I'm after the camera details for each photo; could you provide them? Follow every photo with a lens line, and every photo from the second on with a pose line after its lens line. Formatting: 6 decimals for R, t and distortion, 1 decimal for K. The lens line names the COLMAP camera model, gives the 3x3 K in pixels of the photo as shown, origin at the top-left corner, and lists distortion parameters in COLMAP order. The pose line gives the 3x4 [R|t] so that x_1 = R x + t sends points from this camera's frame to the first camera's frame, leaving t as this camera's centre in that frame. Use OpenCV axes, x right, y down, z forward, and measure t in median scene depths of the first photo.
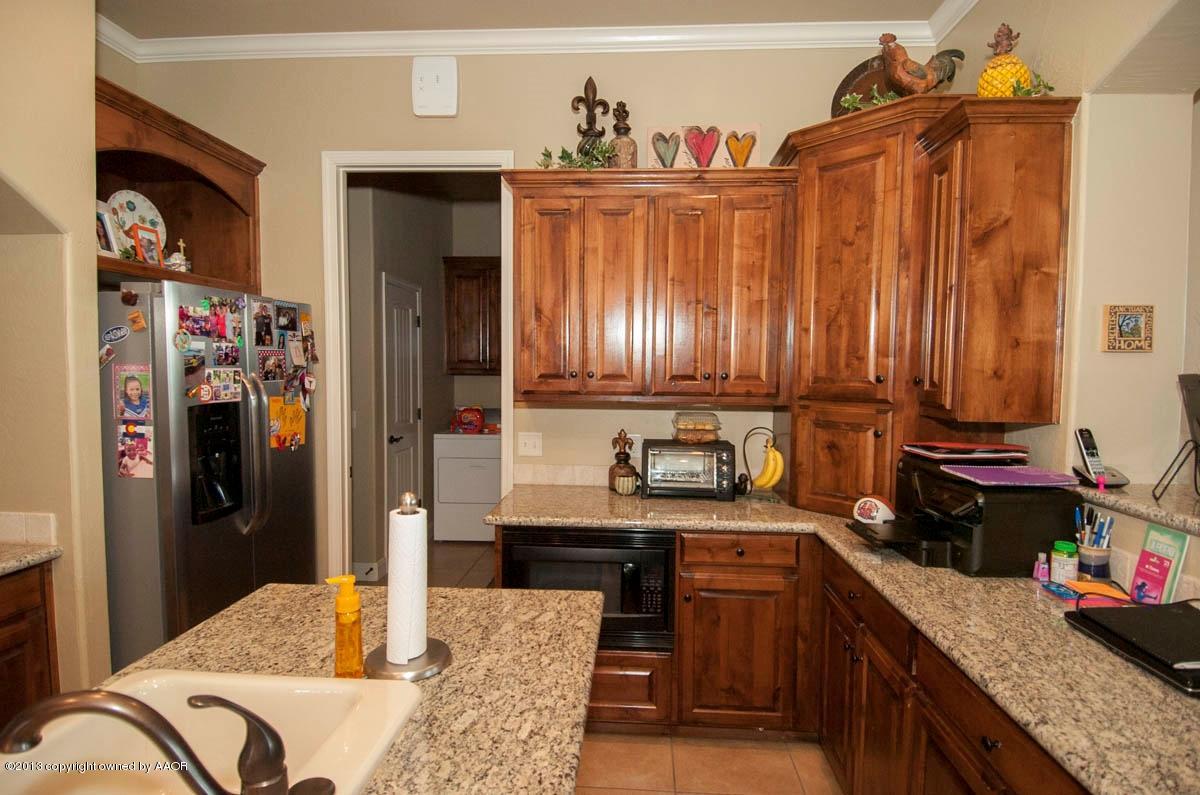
lens RADIAL K [[626.6, 0, 603.8], [0, 626.6, 400.1], [0, 0, 1]] dist [0.048266, -0.054198]
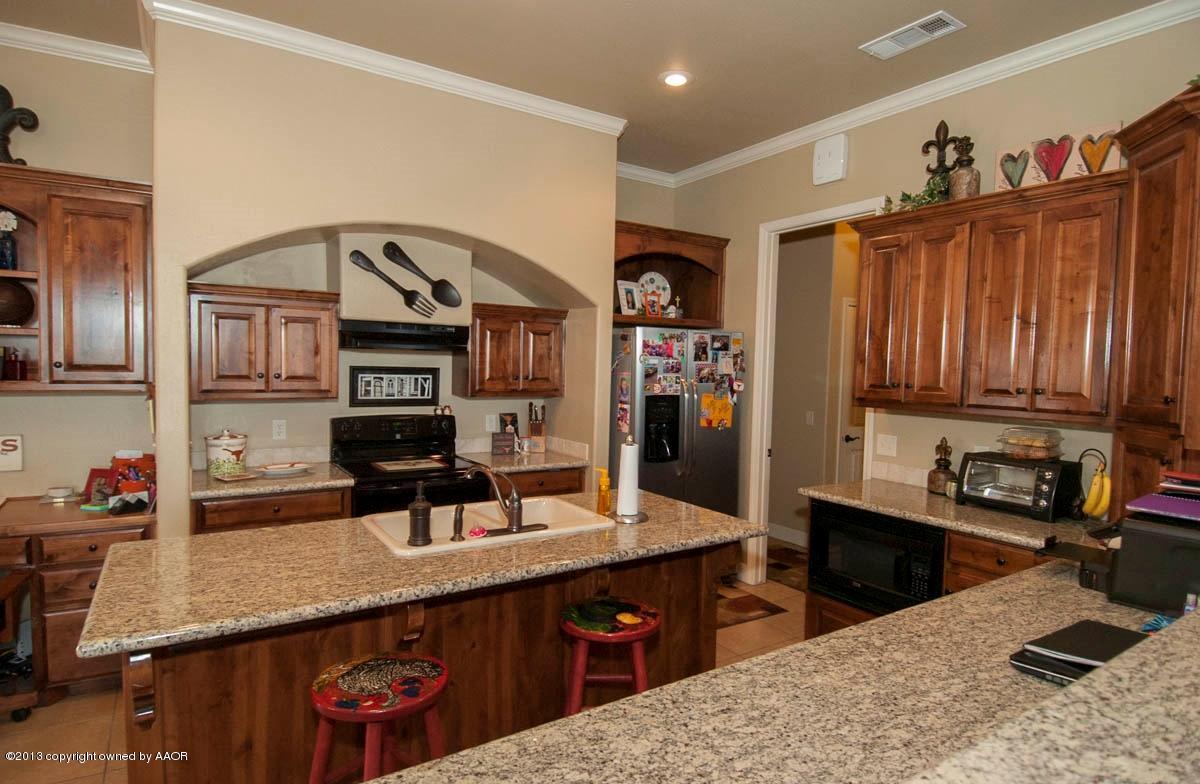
lens RADIAL K [[646.0, 0, 600.0], [0, 646.0, 392.0], [0, 0, 1]] dist [0.045751, -0.052454]
pose [[0.593538, 0.039497, -0.803836, 0.604970], [-0.062728, 0.998027, 0.002721, 0.002476], [0.802357, 0.048808, 0.594845, -0.157795]]
